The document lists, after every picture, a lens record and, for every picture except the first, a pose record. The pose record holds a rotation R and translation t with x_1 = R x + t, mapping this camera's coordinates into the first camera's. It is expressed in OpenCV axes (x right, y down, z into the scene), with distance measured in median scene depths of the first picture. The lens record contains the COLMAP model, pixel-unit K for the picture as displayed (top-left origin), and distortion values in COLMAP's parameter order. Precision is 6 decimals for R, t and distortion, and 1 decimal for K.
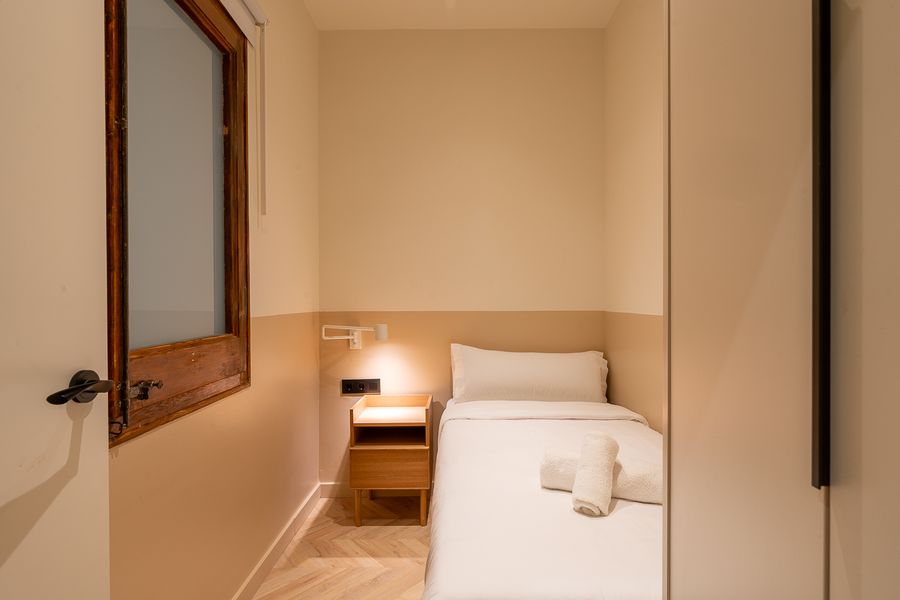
lens RADIAL K [[475.3, 0, 450.0], [0, 475.3, 300.0], [0, 0, 1]] dist [-0.000727, -0.000122]
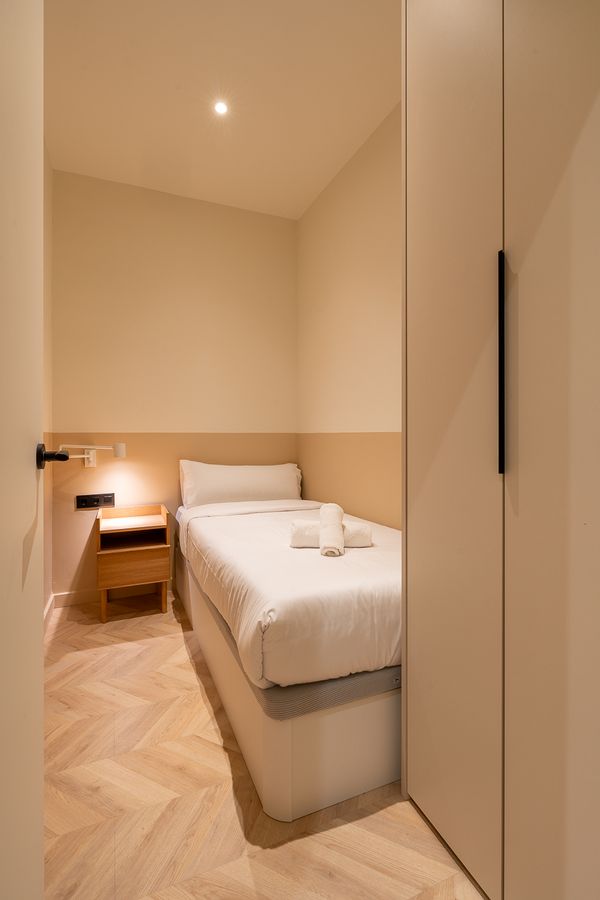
lens RADIAL K [[418.9, 0, 299.7], [0, 418.9, 434.1], [0, 0, 1]] dist [0.000747, 0.000041]
pose [[0.914117, 0.000662, 0.405451, -0.168698], [0.000867, 0.999993, -0.003587, 0.035928], [-0.405451, 0.003631, 0.914110, -0.084371]]
